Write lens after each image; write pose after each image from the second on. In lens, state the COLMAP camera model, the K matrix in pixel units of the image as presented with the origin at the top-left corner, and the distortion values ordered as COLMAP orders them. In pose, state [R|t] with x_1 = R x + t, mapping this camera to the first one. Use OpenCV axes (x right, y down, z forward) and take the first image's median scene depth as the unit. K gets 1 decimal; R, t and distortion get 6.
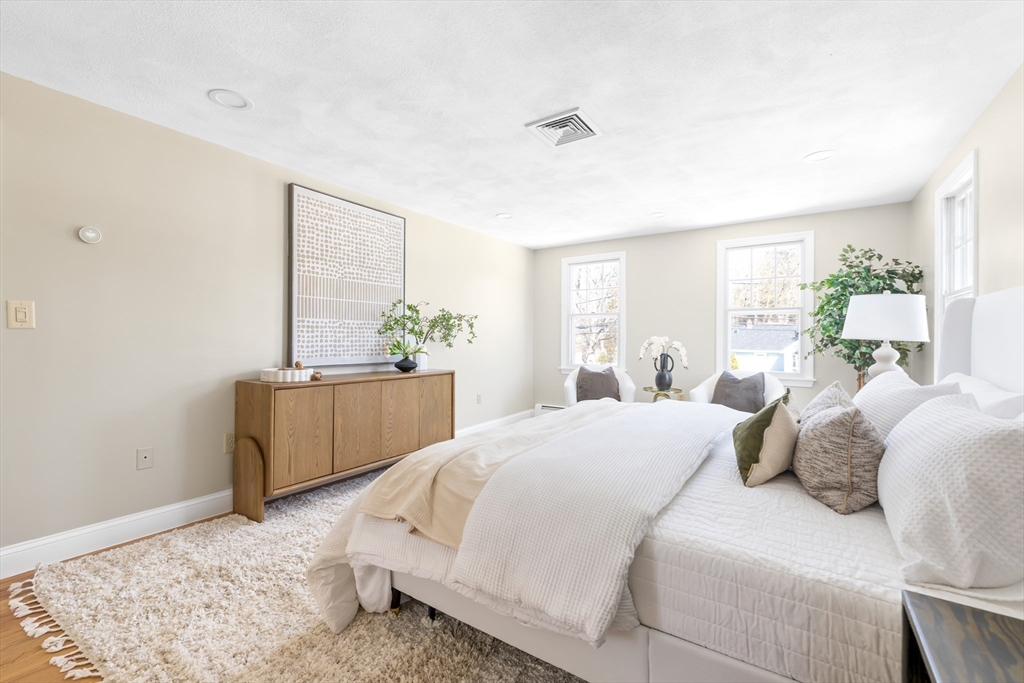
lens RADIAL K [[459.8, 0, 533.7], [0, 459.8, 340.7], [0, 0, 1]] dist [0.000755, 0.000000]
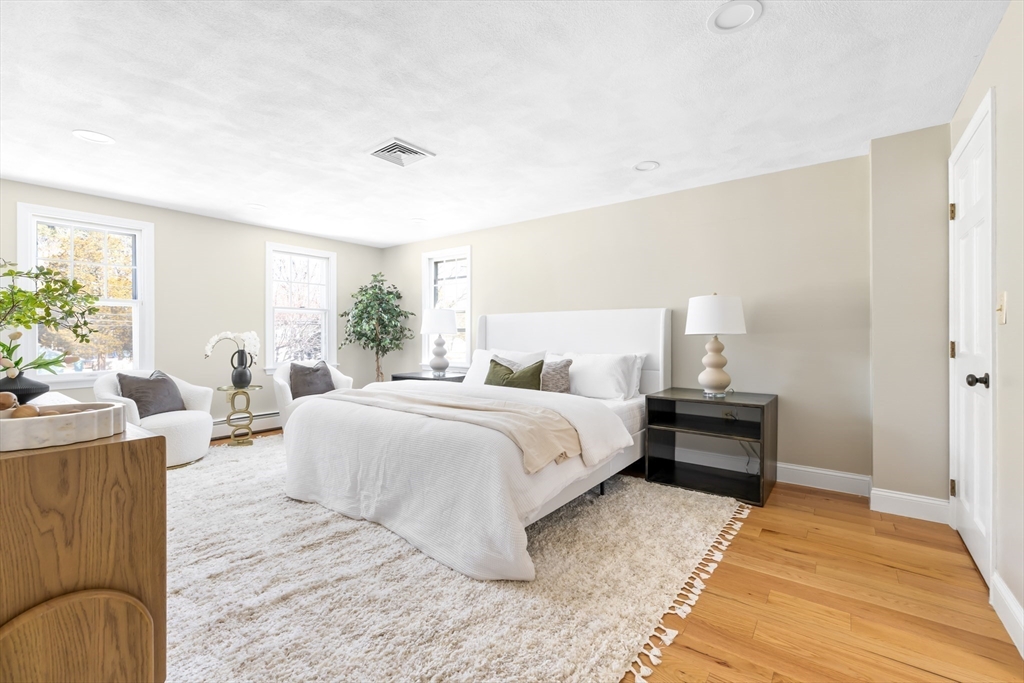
lens RADIAL K [[442.3, 0, 516.9], [0, 442.3, 320.0], [0, 0, 1]] dist [-0.000965, -0.000084]
pose [[0.042789, 0.029811, 0.998639, -0.636483], [0.006088, 0.999528, -0.030099, -0.001830], [-0.999066, 0.007368, 0.042588, 0.413301]]
